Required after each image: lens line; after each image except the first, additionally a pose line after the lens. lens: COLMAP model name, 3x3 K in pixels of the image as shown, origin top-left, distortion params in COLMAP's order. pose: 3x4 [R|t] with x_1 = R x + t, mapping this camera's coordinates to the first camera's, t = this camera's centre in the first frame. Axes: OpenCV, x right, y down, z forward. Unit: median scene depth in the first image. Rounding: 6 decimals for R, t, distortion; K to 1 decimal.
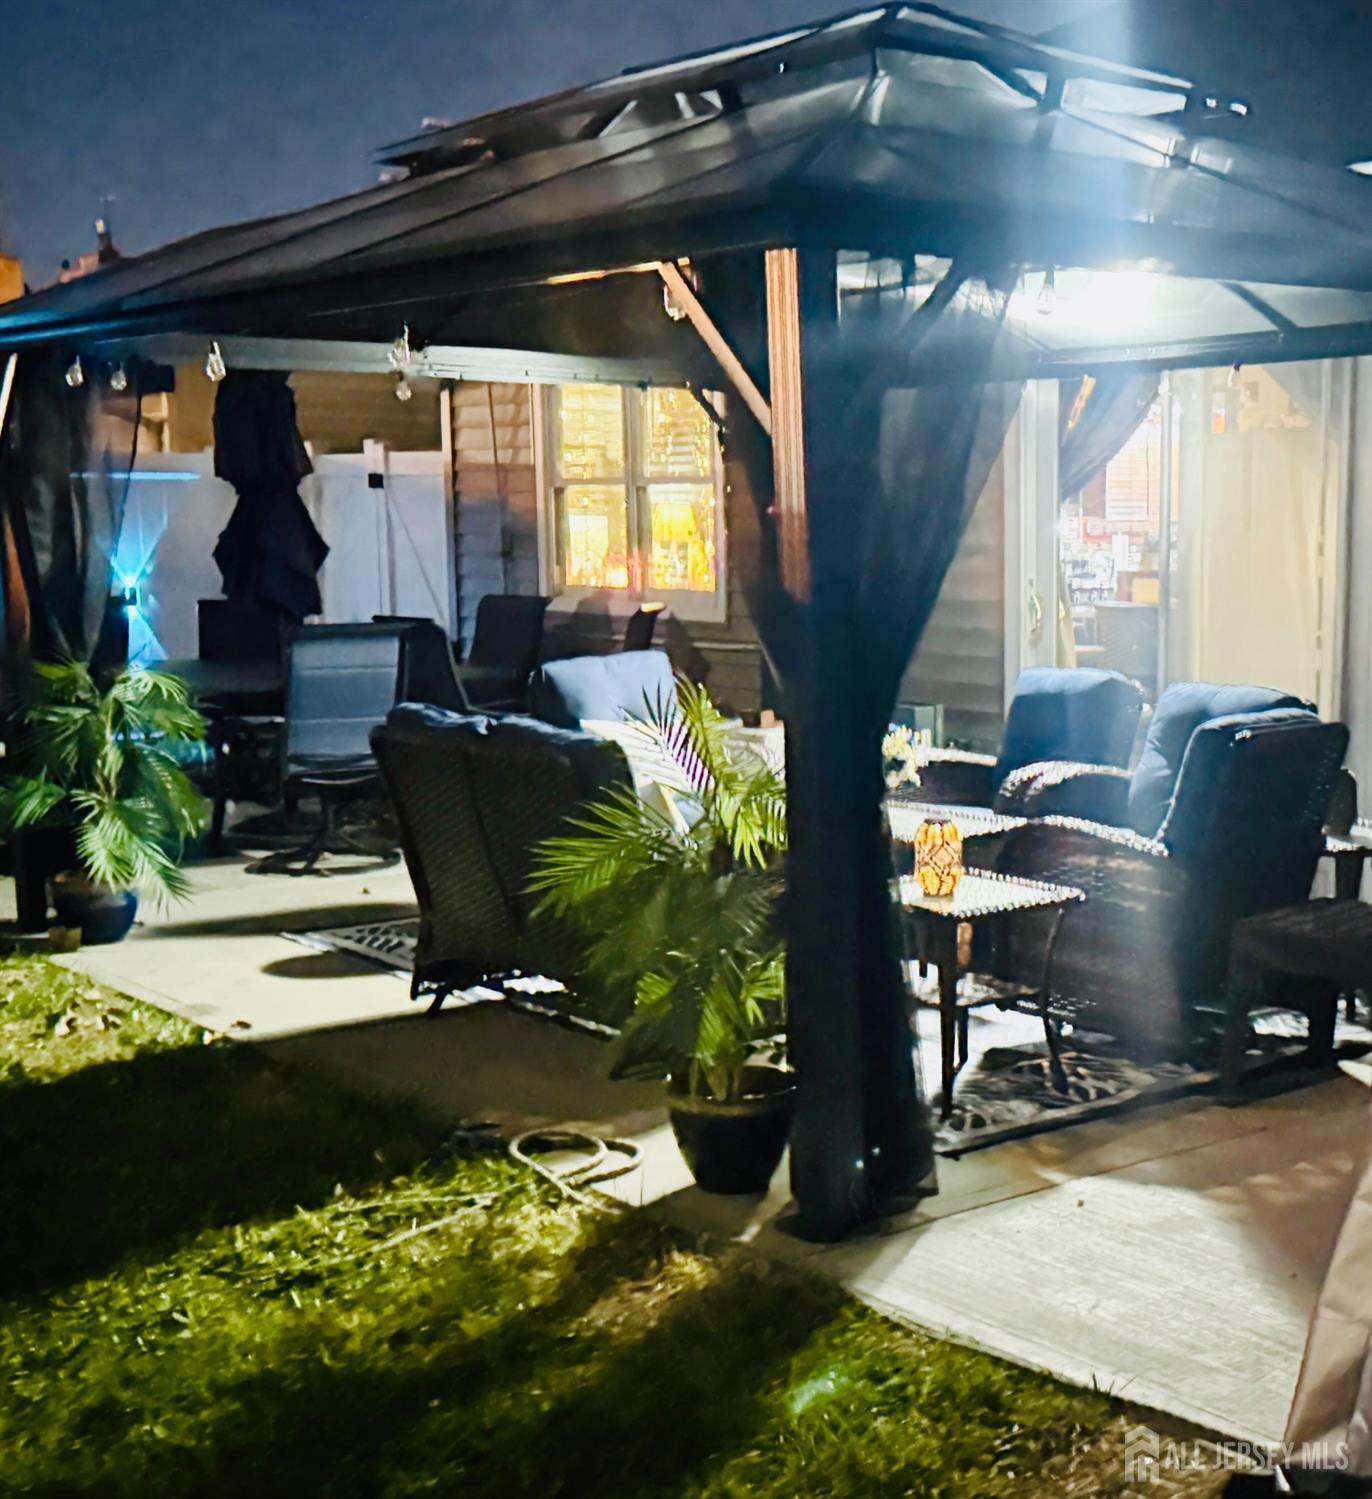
lens RADIAL K [[2257.0, 0, 686.0], [0, 2257.0, 749.5], [0, 0, 1]] dist [0.009554, -0.014608]
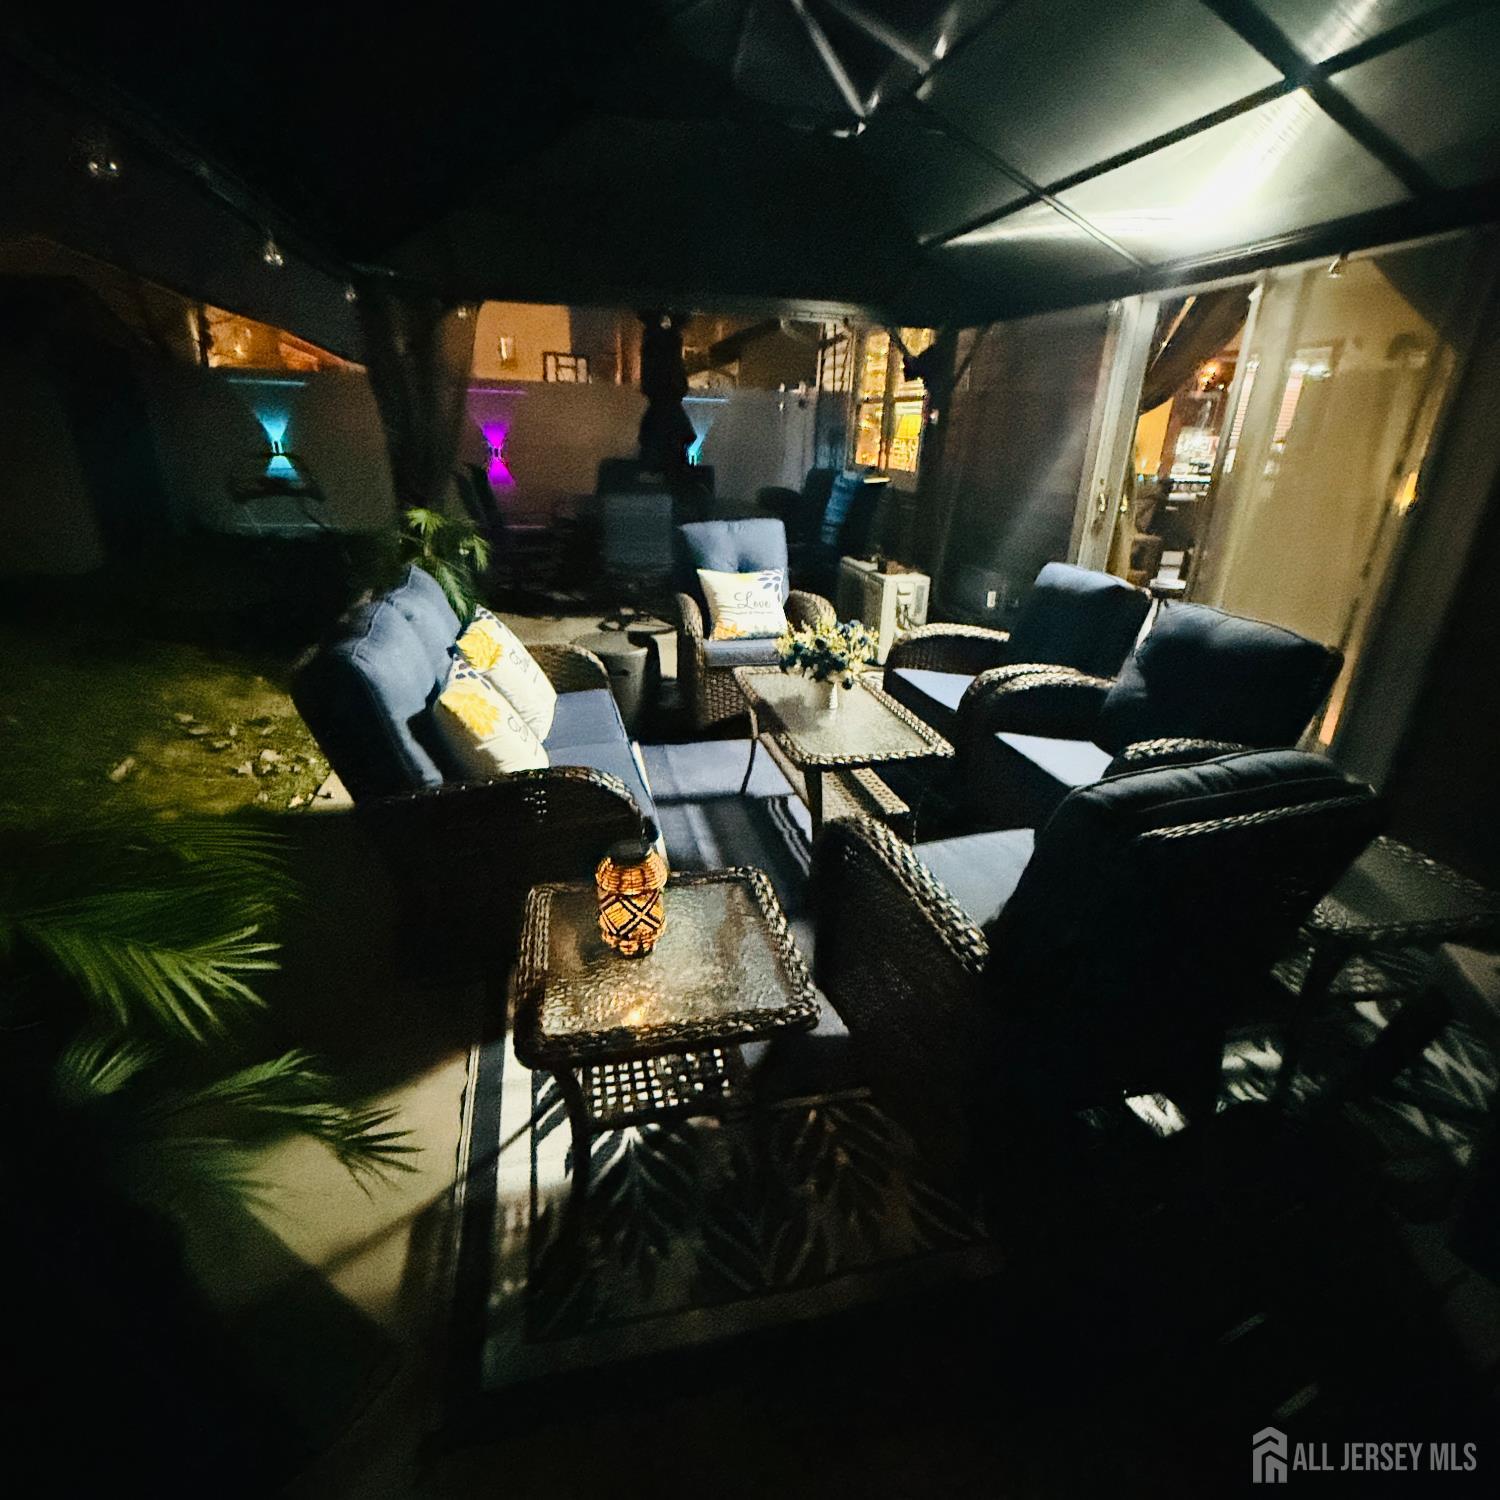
lens RADIAL K [[741.1, 0, 752.6], [0, 741.1, 715.6], [0, 0, 1]] dist [-0.002390, 0.000517]
pose [[0.920785, 0.167427, -0.352312, 0.141184], [-0.069922, 0.959415, 0.273192, -0.048135], [0.383753, -0.226917, 0.895122, 0.529164]]
